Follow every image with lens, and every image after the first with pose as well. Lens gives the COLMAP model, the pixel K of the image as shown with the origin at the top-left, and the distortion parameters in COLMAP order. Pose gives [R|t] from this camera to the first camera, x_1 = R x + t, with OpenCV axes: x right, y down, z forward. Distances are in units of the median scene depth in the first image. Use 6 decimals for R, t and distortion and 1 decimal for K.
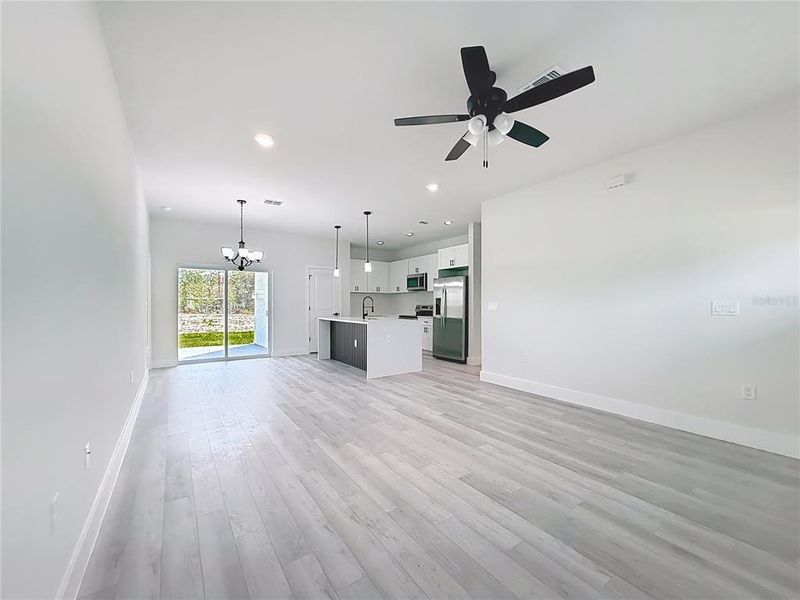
lens RADIAL K [[317.0, 0, 400.0], [0, 317.0, 300.0], [0, 0, 1]] dist [0.000152, 0.000020]
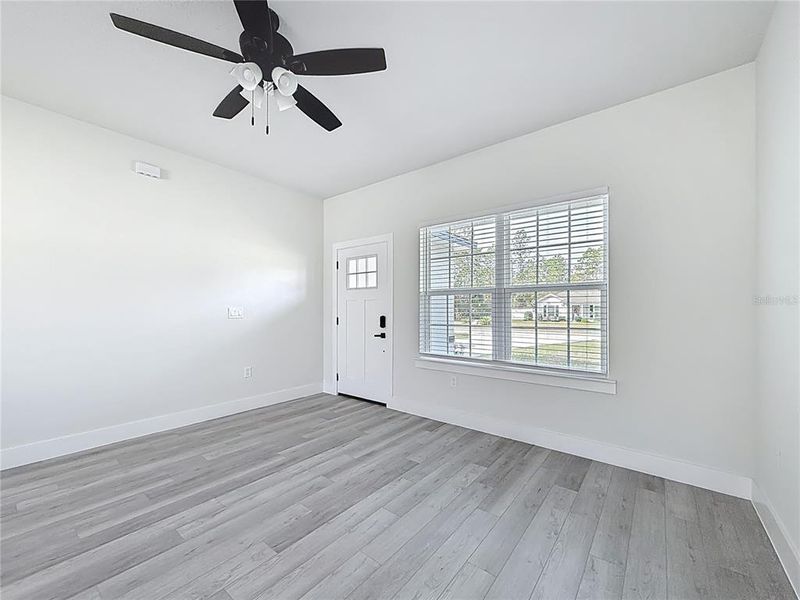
lens RADIAL K [[327.4, 0, 398.4], [0, 327.4, 305.6], [0, 0, 1]] dist [-0.000458, -0.000163]
pose [[-0.273675, 0.011925, 0.961748, -0.509787], [-0.016342, 0.999721, -0.017046, 0.009975], [-0.961683, -0.020382, -0.273404, 0.797820]]
